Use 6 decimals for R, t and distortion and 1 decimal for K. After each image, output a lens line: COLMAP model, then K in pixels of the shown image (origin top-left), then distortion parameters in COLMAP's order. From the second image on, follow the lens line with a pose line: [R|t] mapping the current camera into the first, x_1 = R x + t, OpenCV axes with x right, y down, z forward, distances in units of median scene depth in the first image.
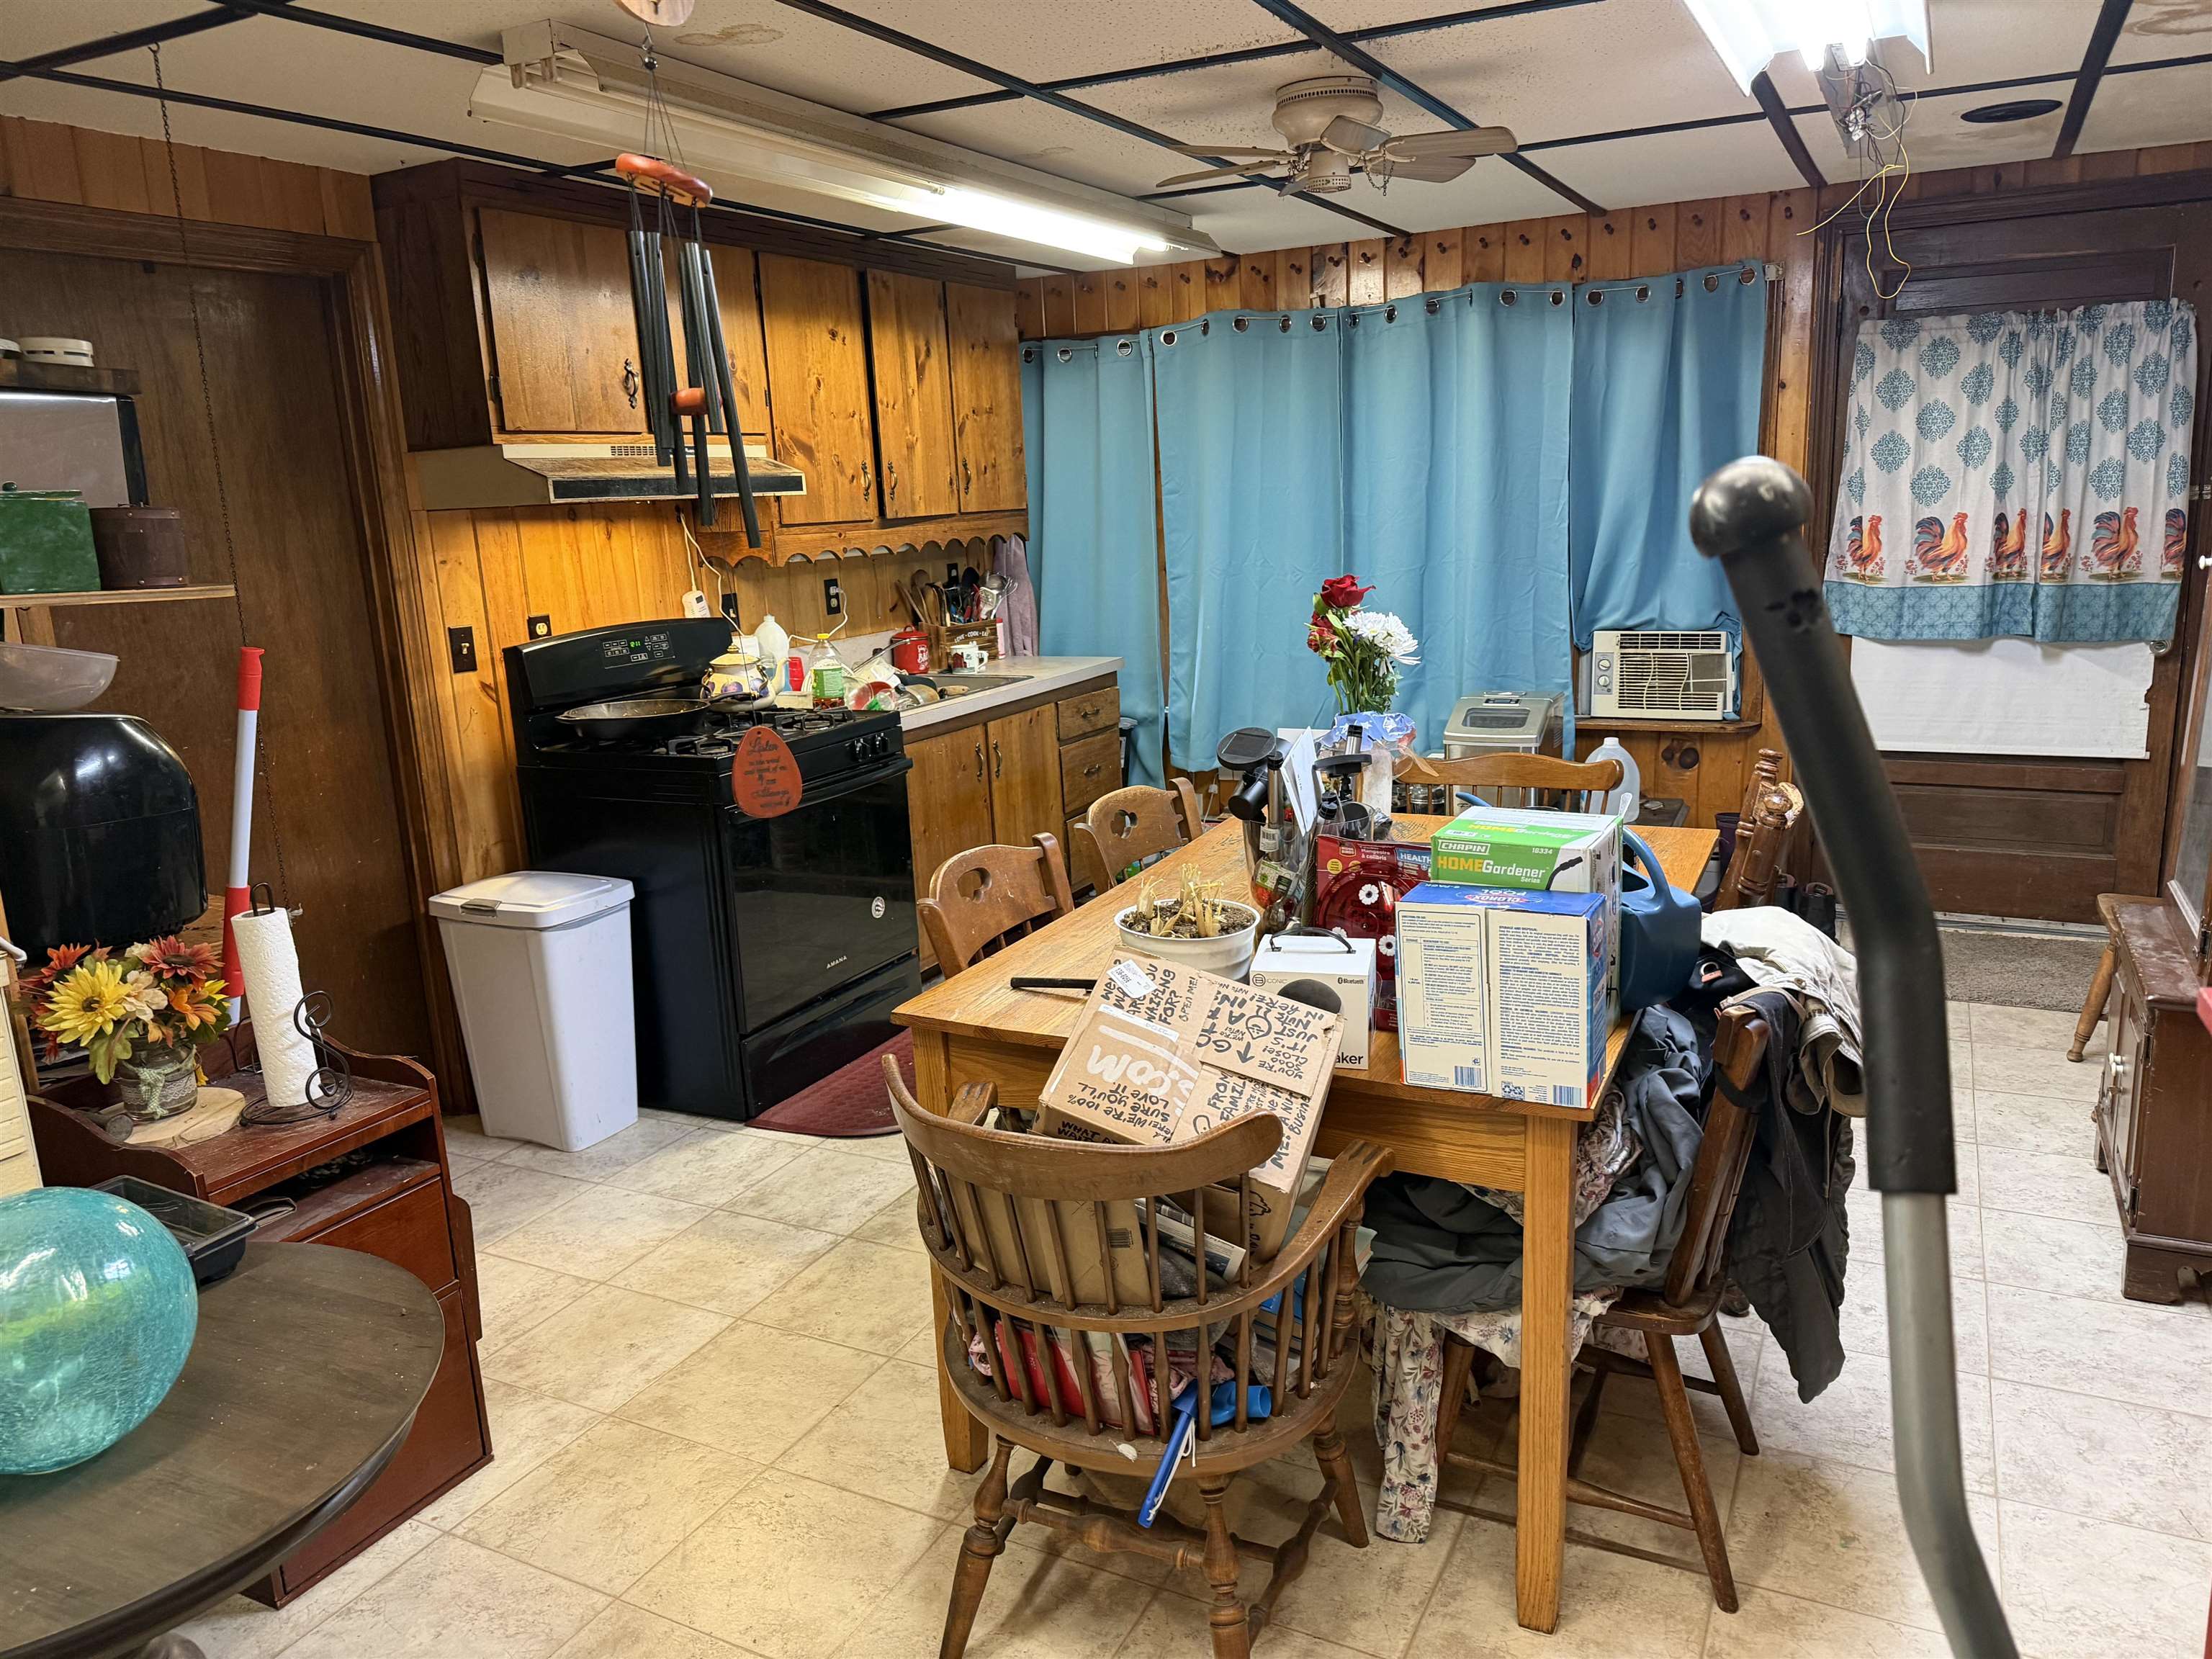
lens RADIAL K [[1577.6, 0, 1106.0], [0, 1577.6, 829.5], [0, 0, 1]] dist [0.120626, -0.130263]
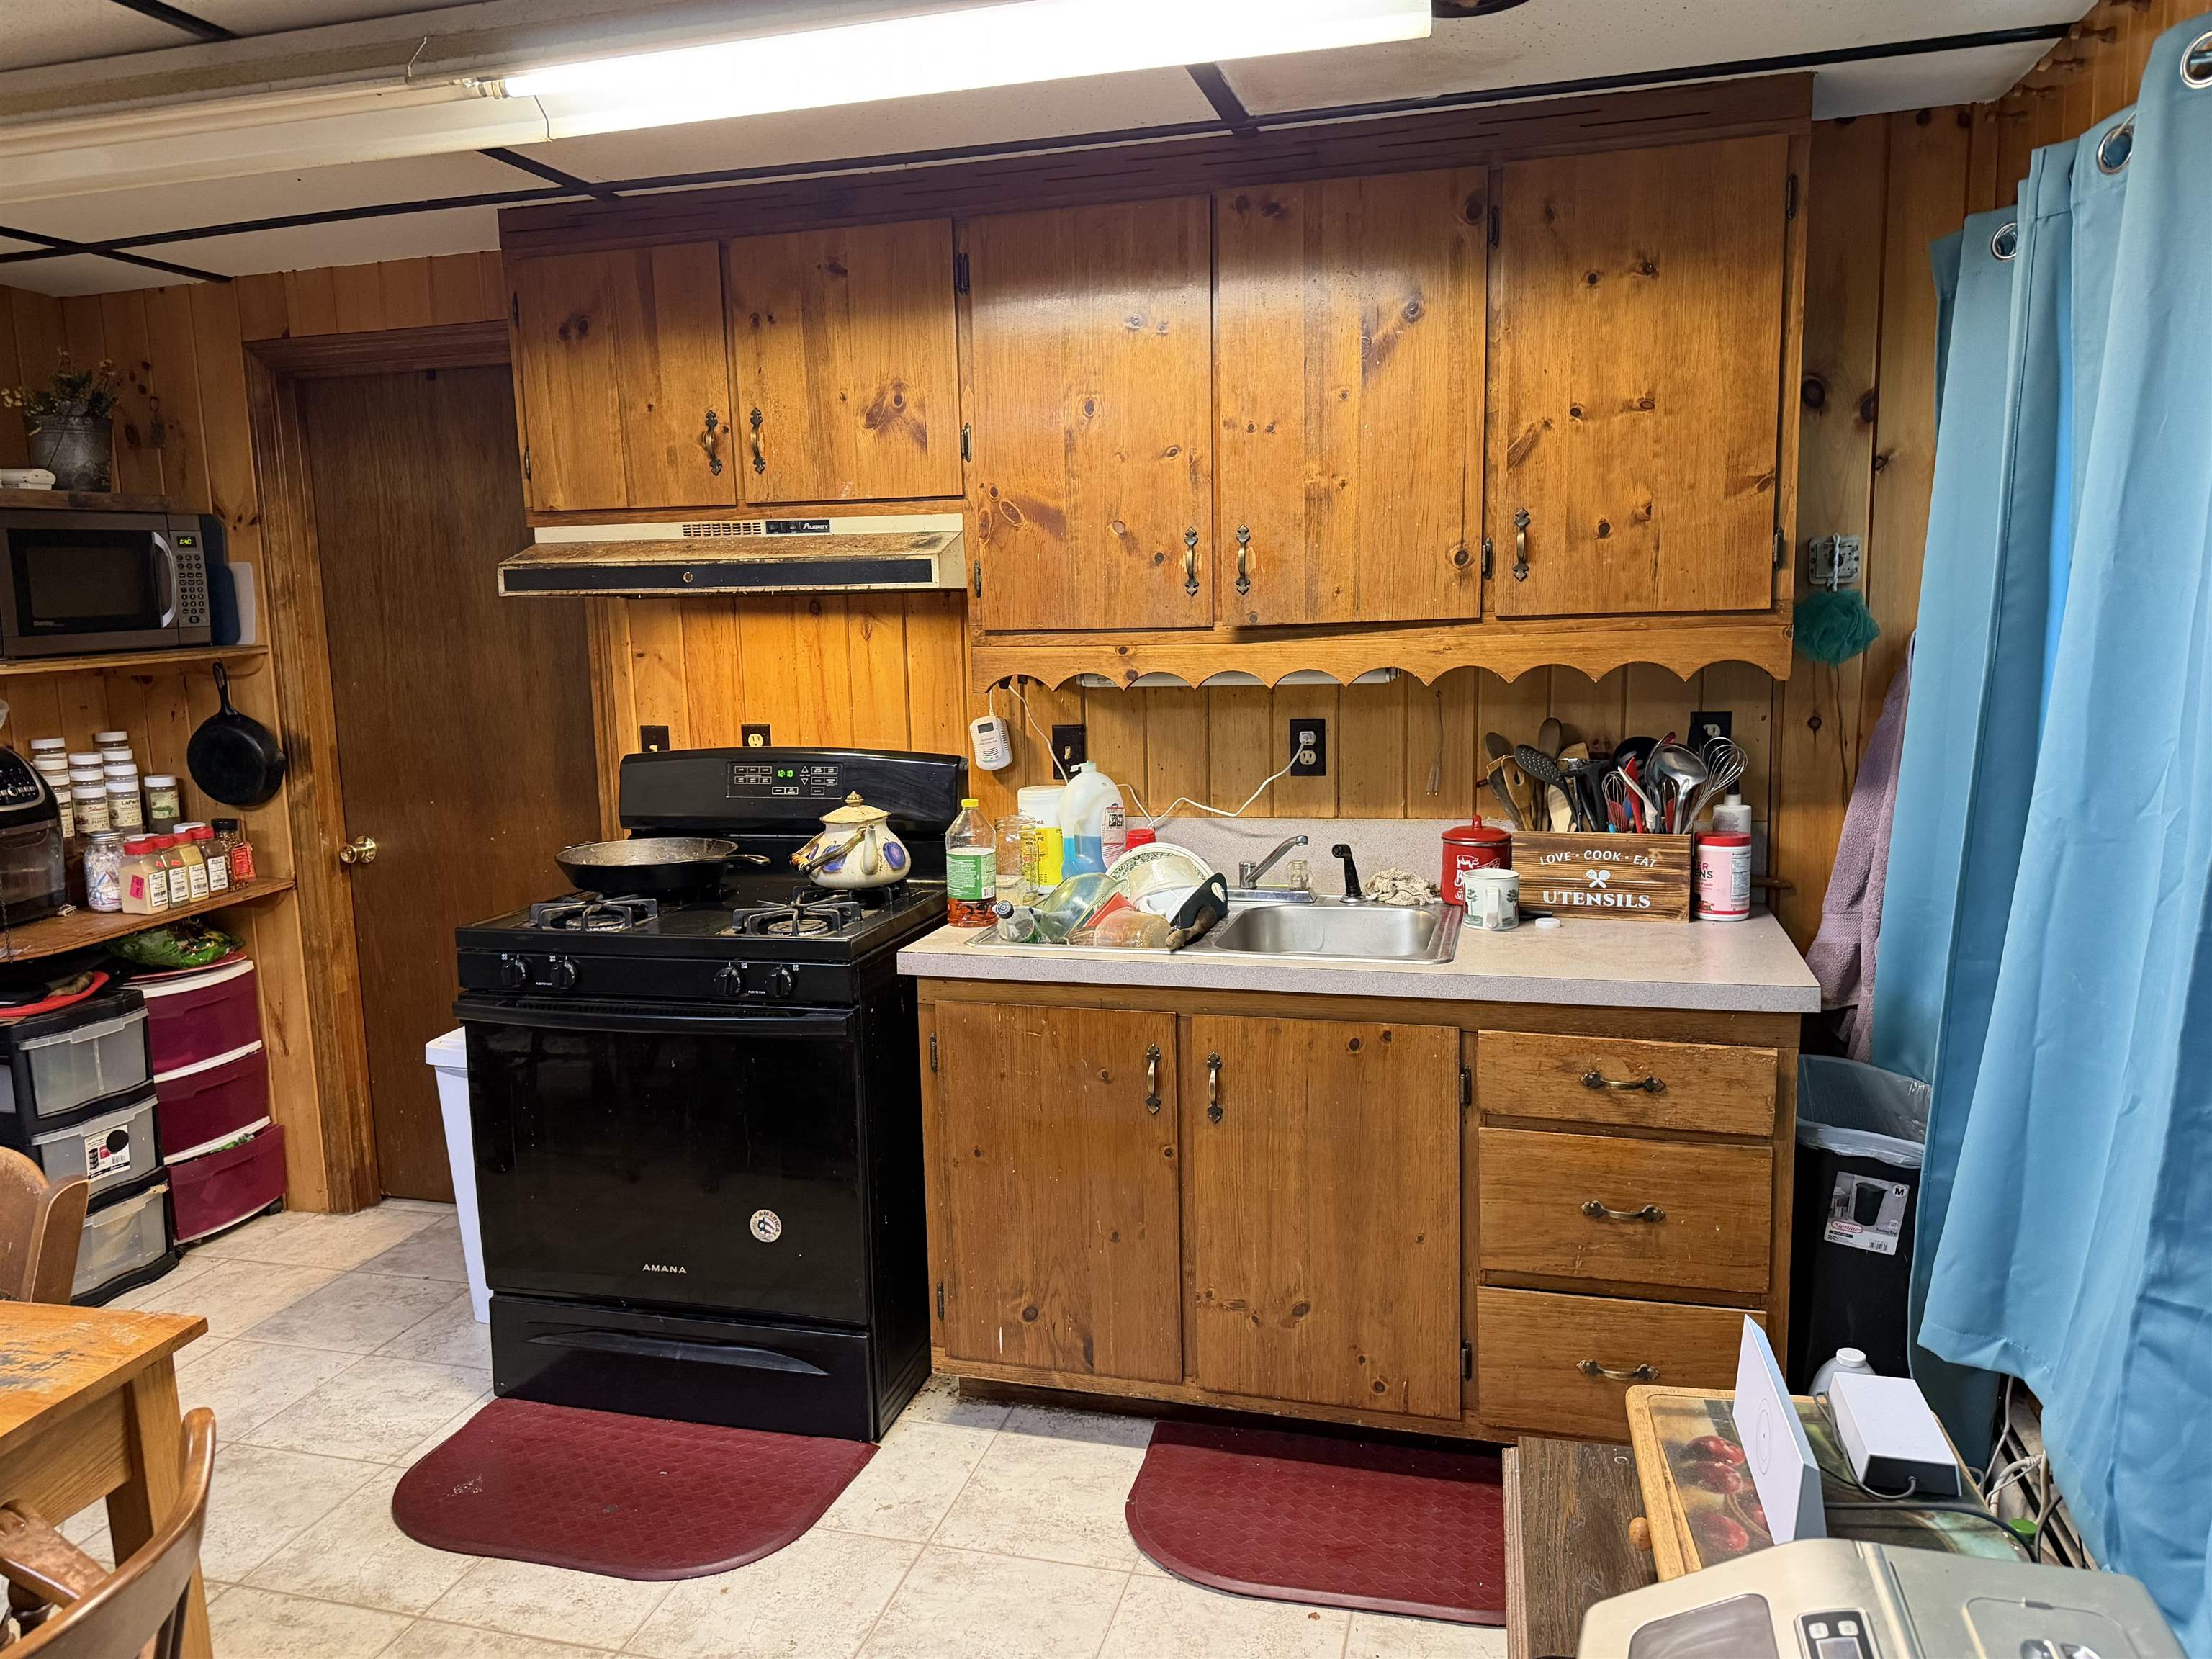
lens RADIAL K [[1577.6, 0, 1106.0], [0, 1577.6, 829.5], [0, 0, 1]] dist [0.120626, -0.130263]
pose [[0.201602, 0.178737, -0.963021, 0.387673], [-0.193994, 0.971018, 0.139610, -0.182546], [0.960064, 0.158674, 0.230433, 0.781743]]
